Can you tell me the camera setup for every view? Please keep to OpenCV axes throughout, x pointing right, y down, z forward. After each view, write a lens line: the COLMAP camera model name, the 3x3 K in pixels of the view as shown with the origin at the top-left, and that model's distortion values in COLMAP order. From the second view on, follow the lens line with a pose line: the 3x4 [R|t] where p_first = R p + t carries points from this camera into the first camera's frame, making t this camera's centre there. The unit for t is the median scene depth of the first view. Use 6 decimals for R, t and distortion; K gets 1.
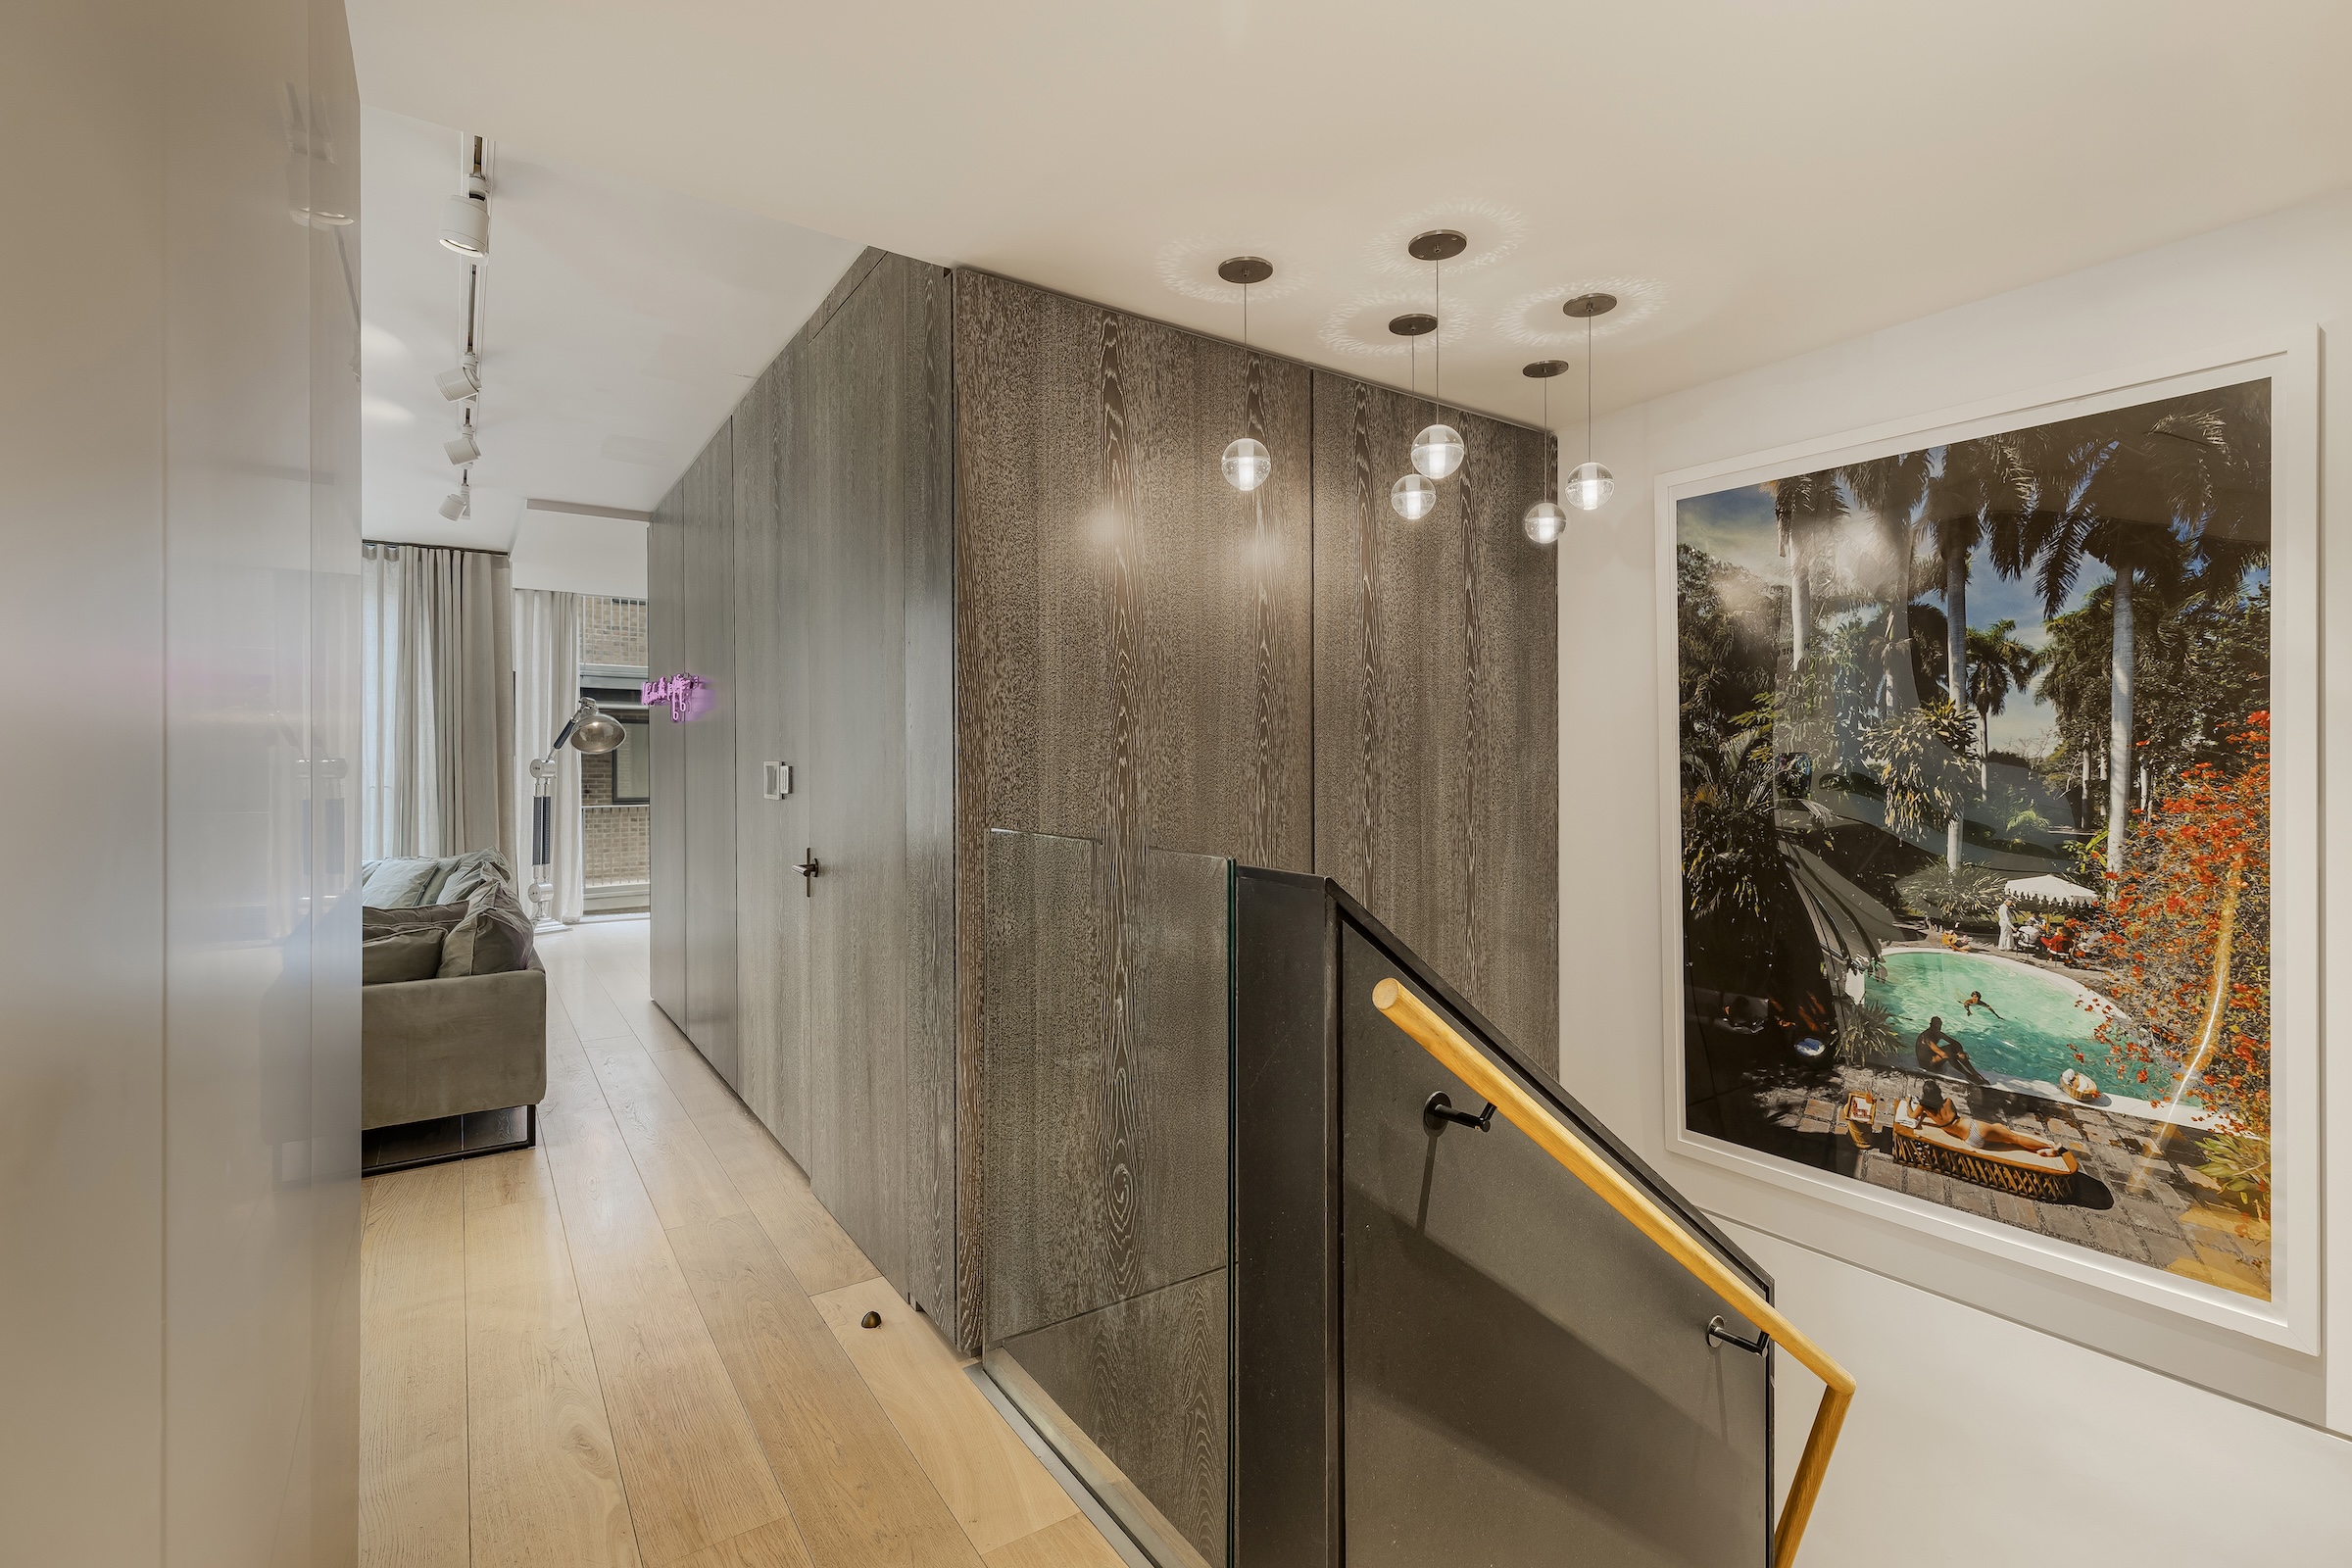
lens RADIAL K [[1083.5, 0, 1210.3], [0, 1083.5, 774.6], [0, 0, 1]] dist [0.011442, -0.000233]
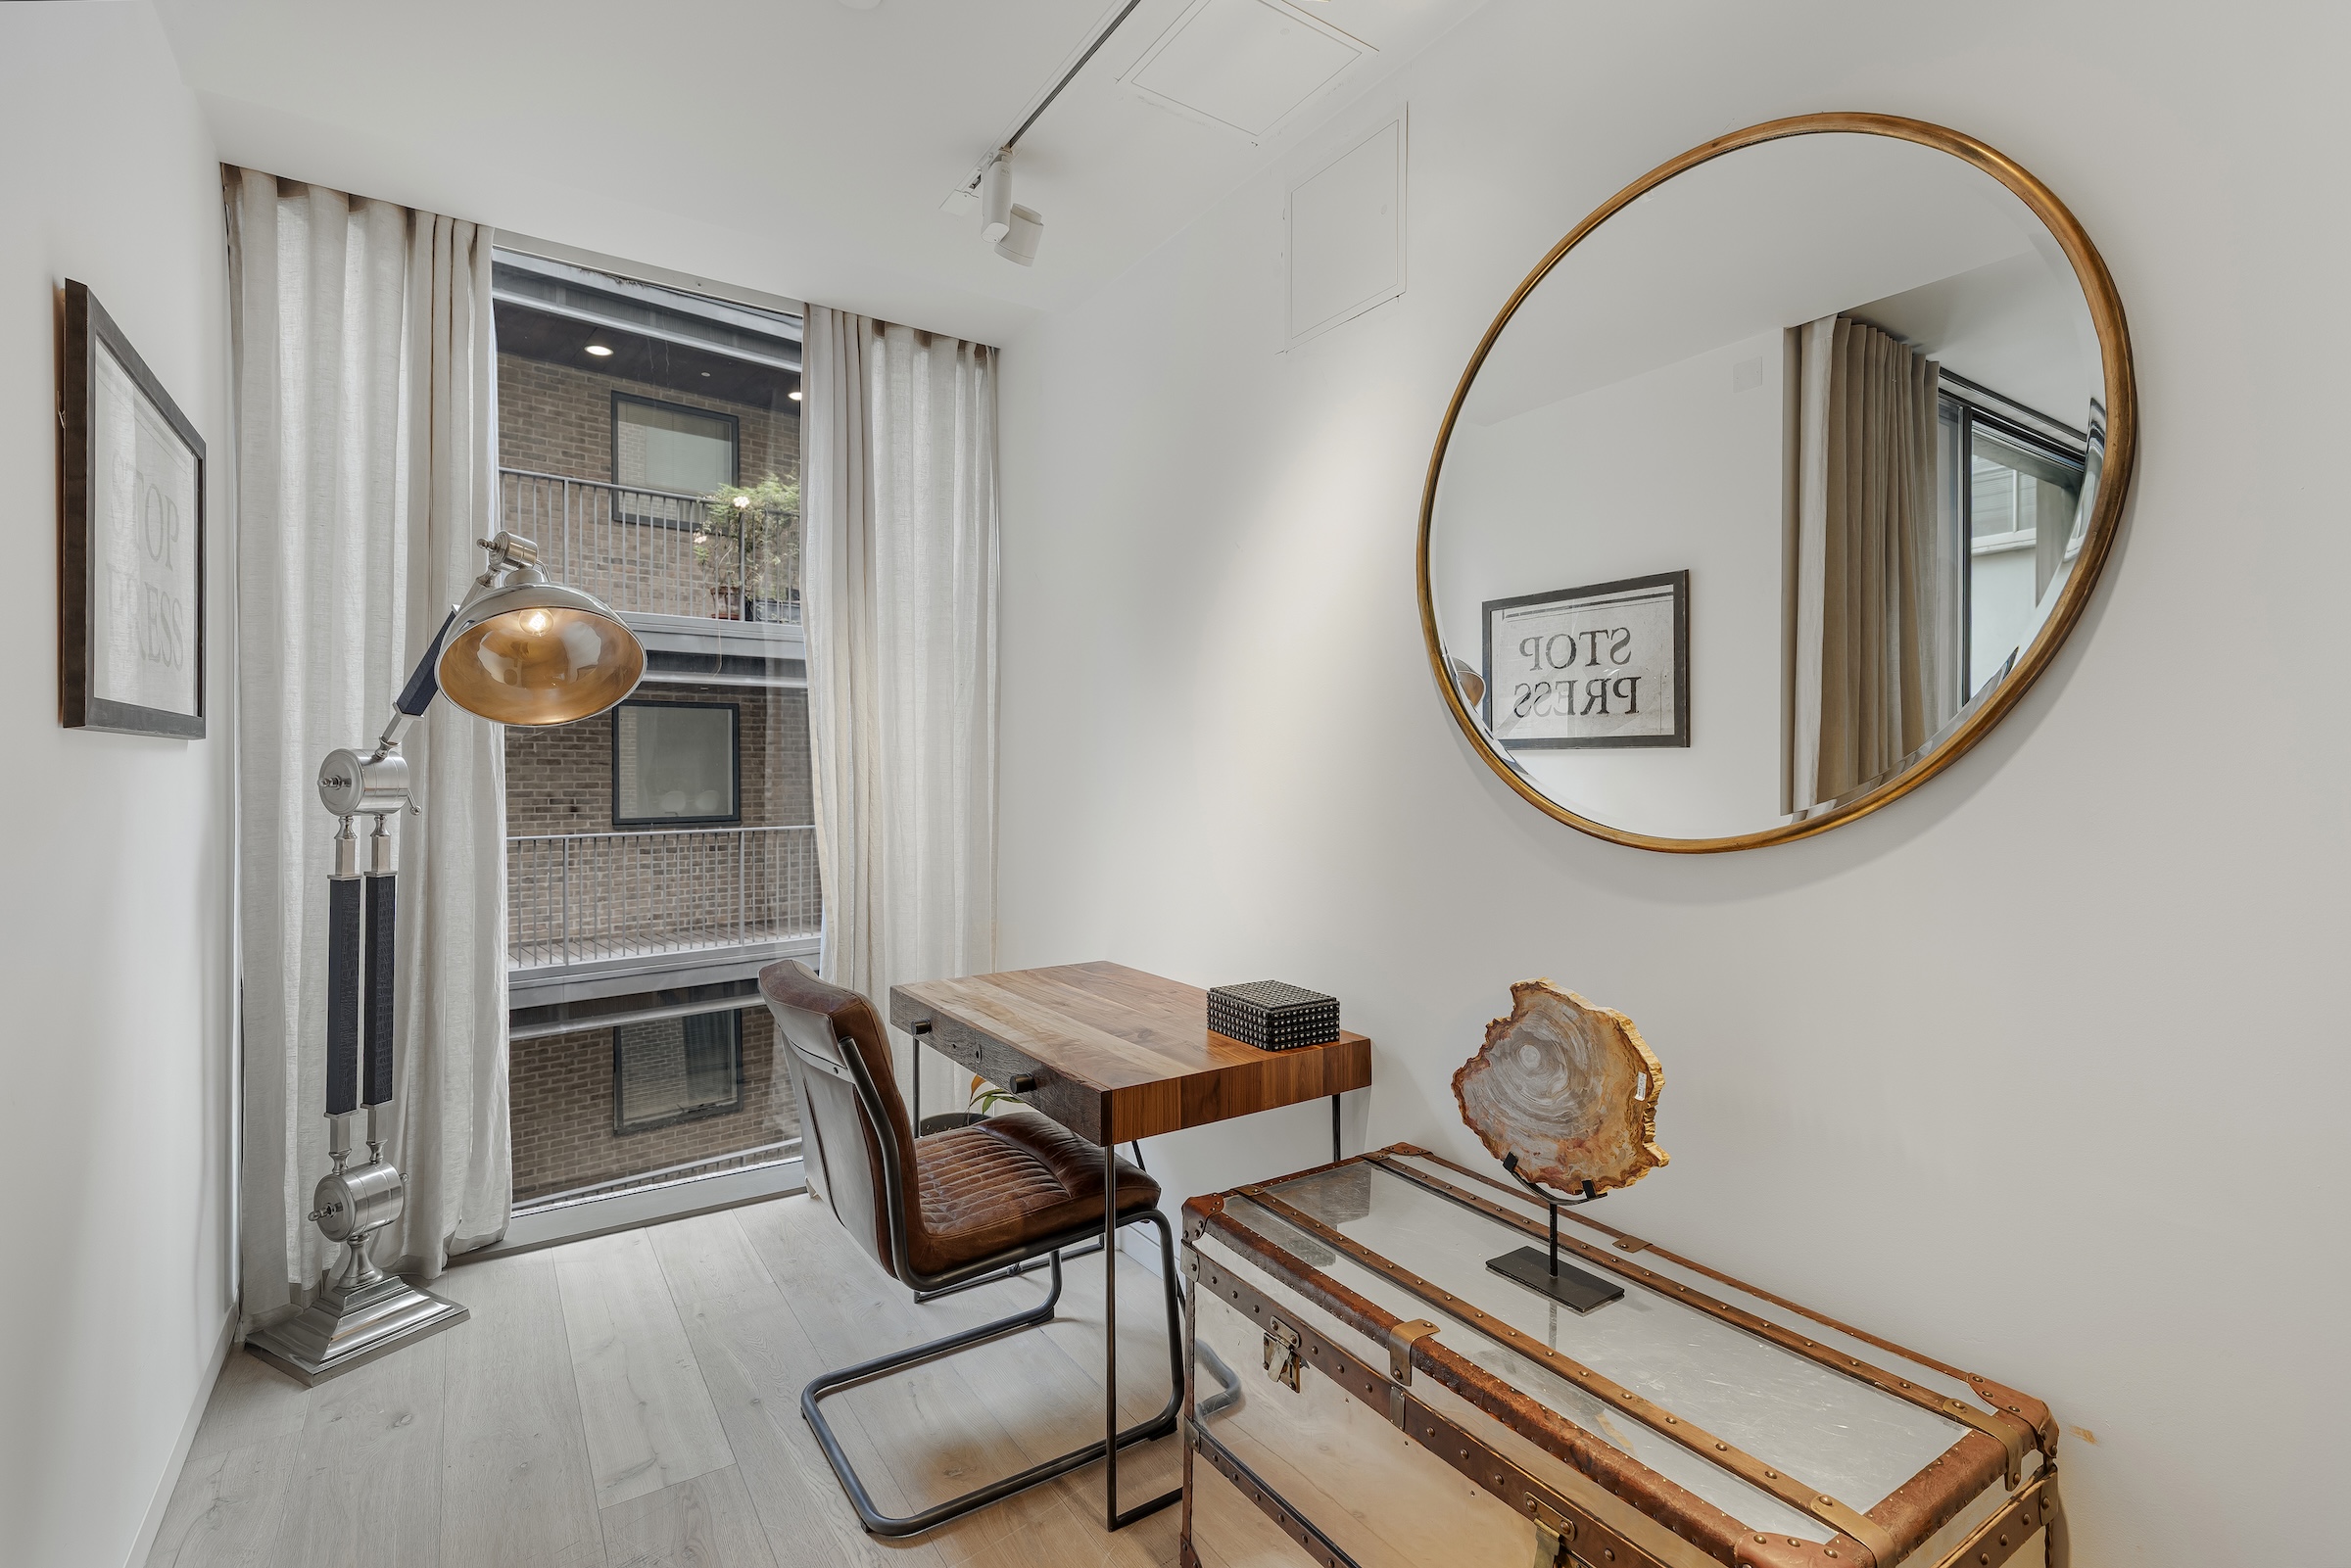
lens RADIAL K [[1082.9, 0, 1156.5], [0, 1082.9, 765.5], [0, 0, 1]] dist [0.011442, -0.000233]
pose [[0.999118, -0.009151, -0.040986, -0.381470], [0.008905, 0.999941, -0.006172, -0.006192], [0.041040, 0.005802, 0.999141, 0.703077]]
